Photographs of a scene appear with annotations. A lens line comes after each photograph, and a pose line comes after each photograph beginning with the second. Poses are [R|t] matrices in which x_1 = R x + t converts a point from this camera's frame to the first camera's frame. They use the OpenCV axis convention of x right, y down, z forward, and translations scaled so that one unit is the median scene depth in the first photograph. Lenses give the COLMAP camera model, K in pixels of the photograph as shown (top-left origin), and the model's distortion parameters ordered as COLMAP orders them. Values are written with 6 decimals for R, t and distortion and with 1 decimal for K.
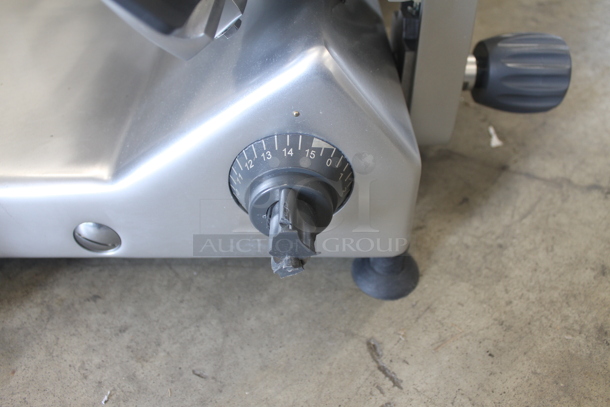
lens RADIAL K [[511.4, 0, 303.8], [0, 511.4, 200.4], [0, 0, 1]] dist [-0.160230, 0.123454]
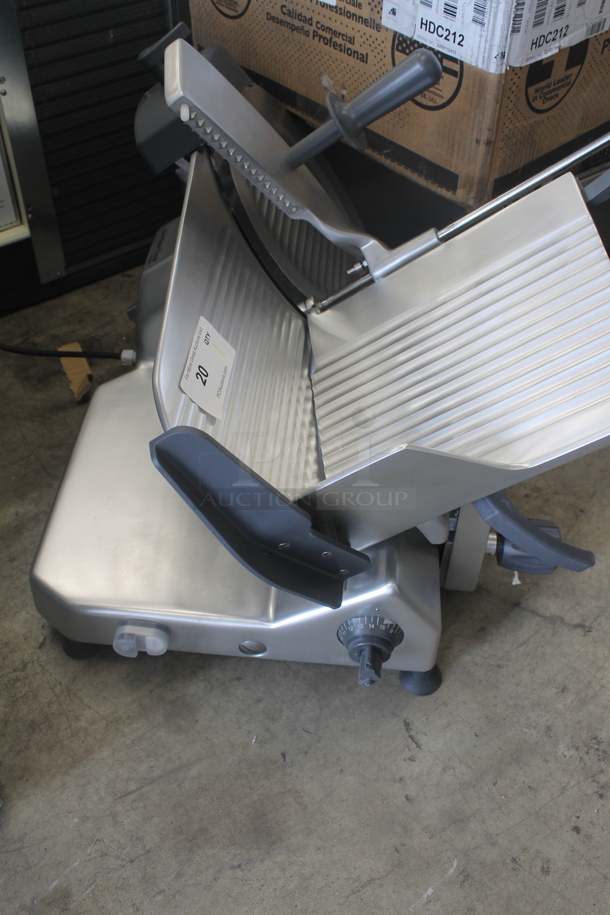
lens RADIAL K [[846.5, 0, 302.2], [0, 846.5, 464.6], [0, 0, 1]] dist [-0.087775, 0.000000]
pose [[0.995677, 0.081973, -0.043672, -0.160236], [-0.081366, 0.996564, 0.015495, -0.578225], [0.044792, -0.011874, 0.998926, -1.778878]]
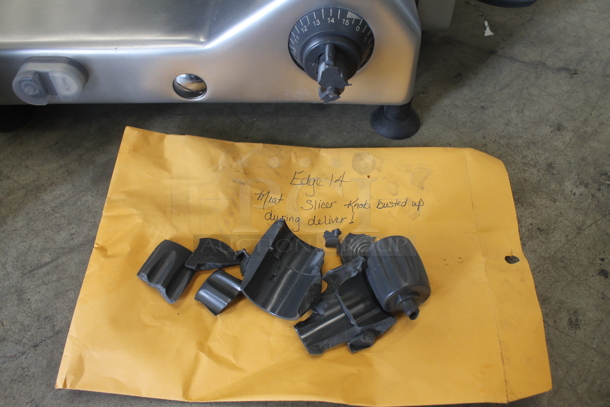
lens RADIAL K [[511.4, 0, 303.5], [0, 511.4, 202.0], [0, 0, 1]] dist [-0.160230, 0.123454]
pose [[0.999345, 0.021509, -0.029098, -0.043368], [-0.016498, 0.986548, 0.162638, 0.148136], [0.032205, -0.162051, 0.986257, -0.413022]]
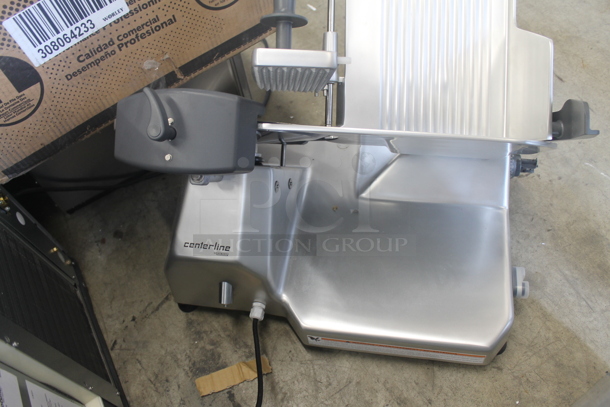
lens RADIAL K [[511.4, 0, 302.4], [0, 511.4, 201.6], [0, 0, 1]] dist [-0.160230, 0.123454]
pose [[0.188746, -0.821878, 0.537487, -1.975548], [0.807101, 0.441622, 0.391865, -2.017646], [-0.559431, 0.359843, 0.746693, -0.573515]]
